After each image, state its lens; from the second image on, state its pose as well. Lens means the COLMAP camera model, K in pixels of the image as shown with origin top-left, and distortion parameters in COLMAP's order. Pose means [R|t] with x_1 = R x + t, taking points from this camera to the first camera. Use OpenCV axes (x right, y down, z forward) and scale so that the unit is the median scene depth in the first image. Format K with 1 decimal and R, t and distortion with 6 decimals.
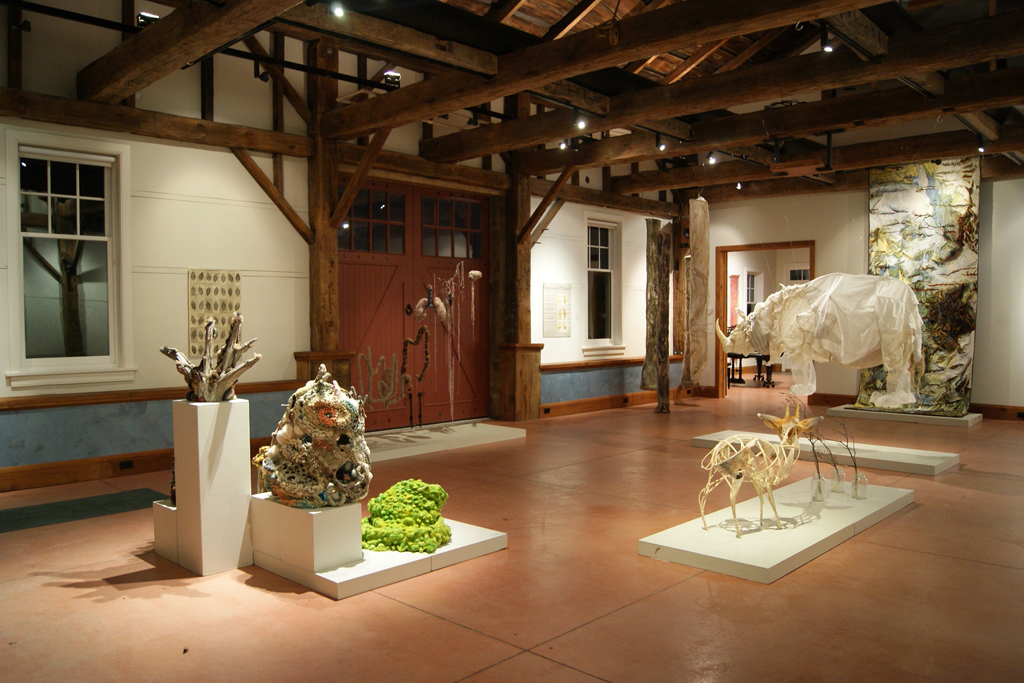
lens RADIAL K [[803.9, 0, 519.0], [0, 803.9, 358.6], [0, 0, 1]] dist [-0.090546, 0.024821]
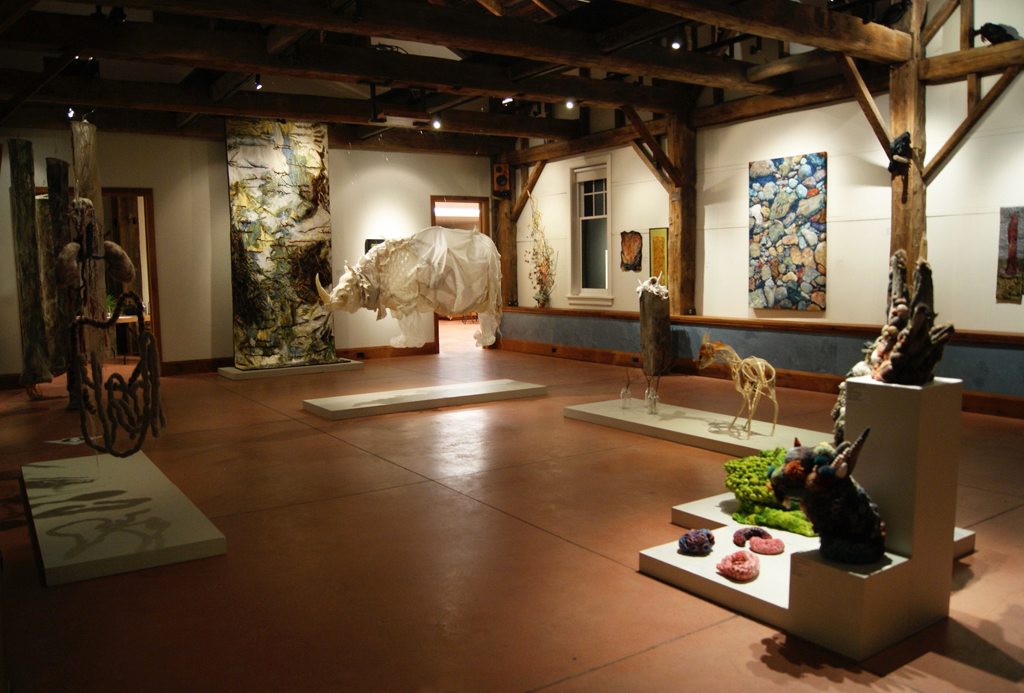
lens RADIAL K [[817.4, 0, 506.4], [0, 817.4, 350.8], [0, 0, 1]] dist [-0.083395, 0.005890]
pose [[0.231504, -0.101410, 0.967534, -0.470524], [0.071946, 0.993613, 0.086929, -0.023351], [-0.970170, 0.049485, 0.237322, 0.484656]]
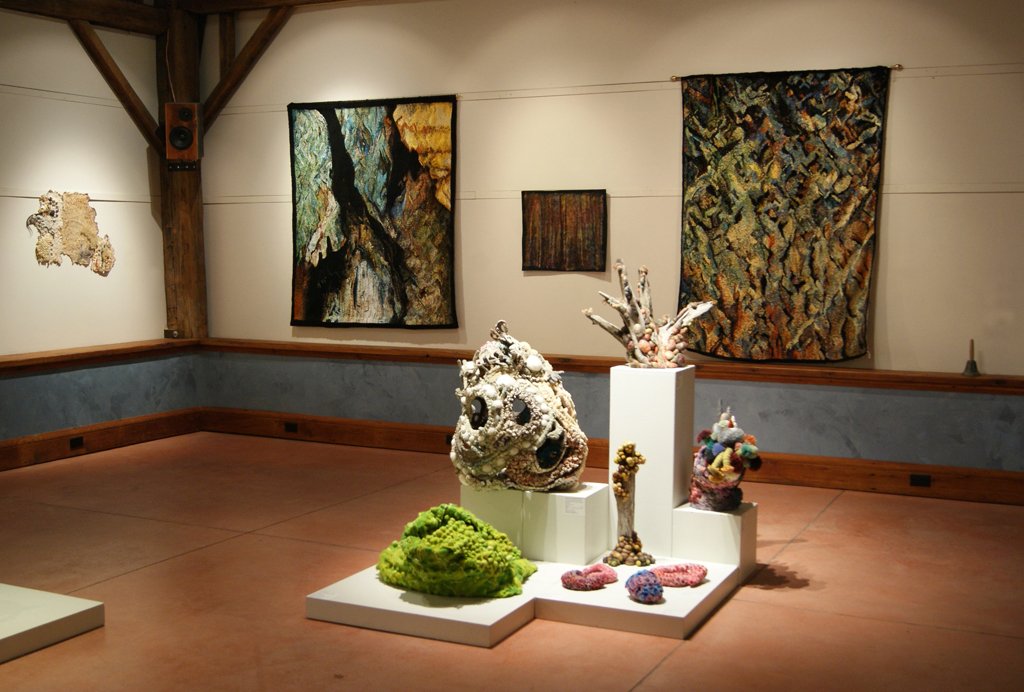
lens RADIAL K [[1200.3, 0, 502.5], [0, 1200.3, 354.1], [0, 0, 1]] dist [-0.048561, 0.000000]
pose [[-0.957638, 0.024344, -0.286945, 0.049086], [-0.017229, 0.989792, 0.141472, -0.055657], [0.287460, 0.140423, -0.947443, 0.887048]]
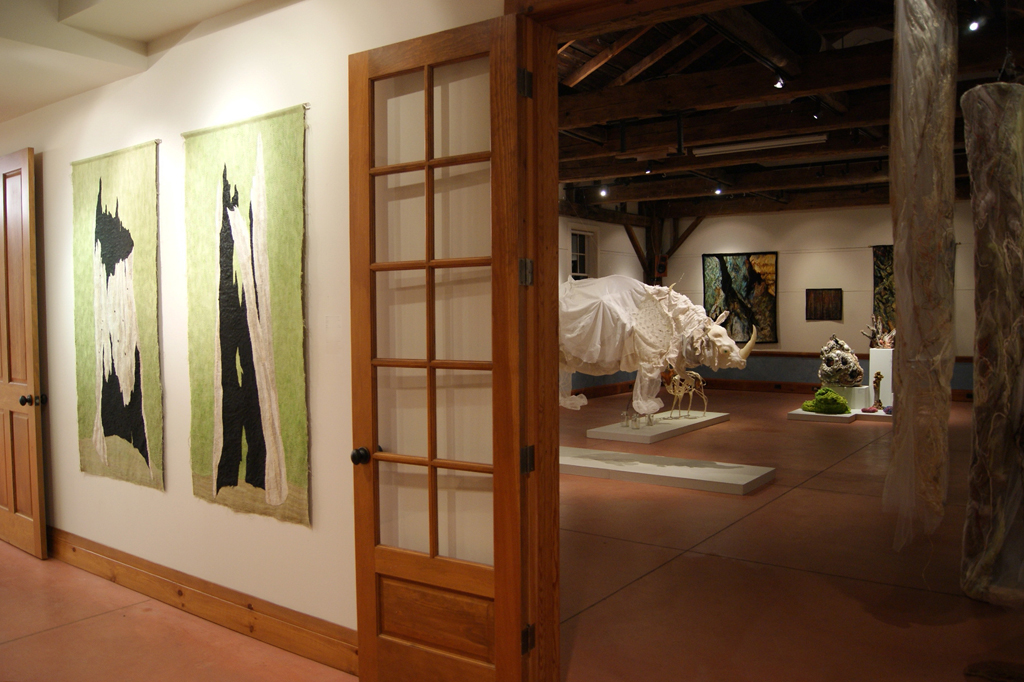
lens RADIAL K [[803.9, 0, 519.3], [0, 803.9, 357.0], [0, 0, 1]] dist [-0.090546, 0.024821]
pose [[-0.992156, 0.014744, -0.124136, 0.457780], [0.000932, 0.993865, 0.110600, -0.085136], [0.125005, 0.109616, -0.986082, 1.406050]]
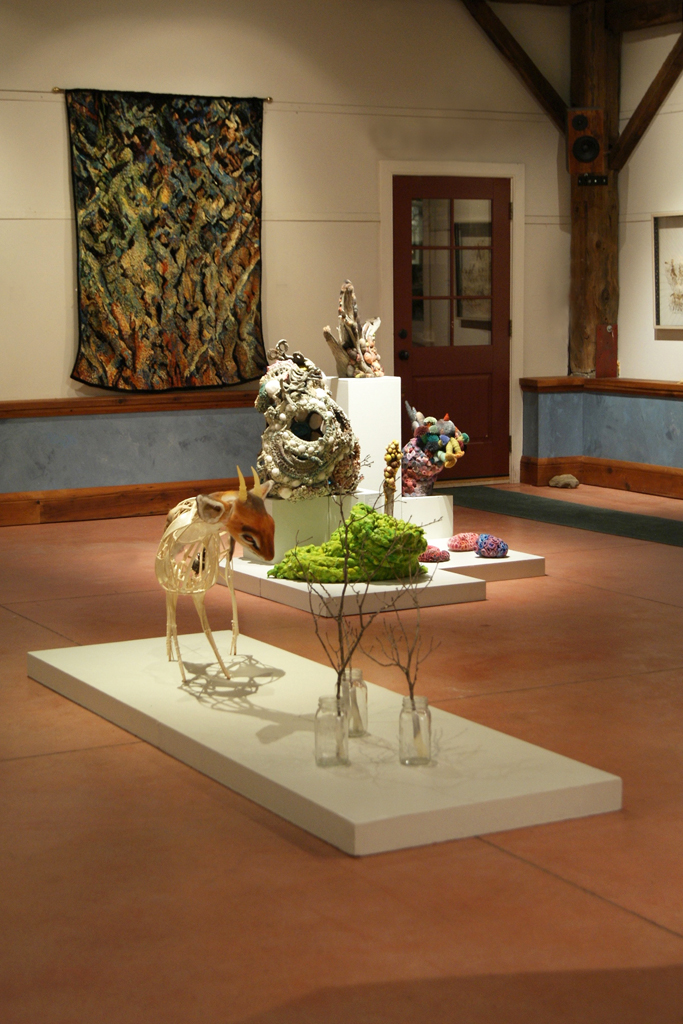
lens RADIAL K [[1790.7, 0, 331.7], [0, 1790.7, 513.9], [0, 0, 1]] dist [-0.043183, 0.000000]
pose [[-0.319170, 0.126580, -0.939206, 0.658067], [-0.039497, 0.988402, 0.146633, -0.038738], [0.946874, 0.083897, -0.310468, 0.674913]]
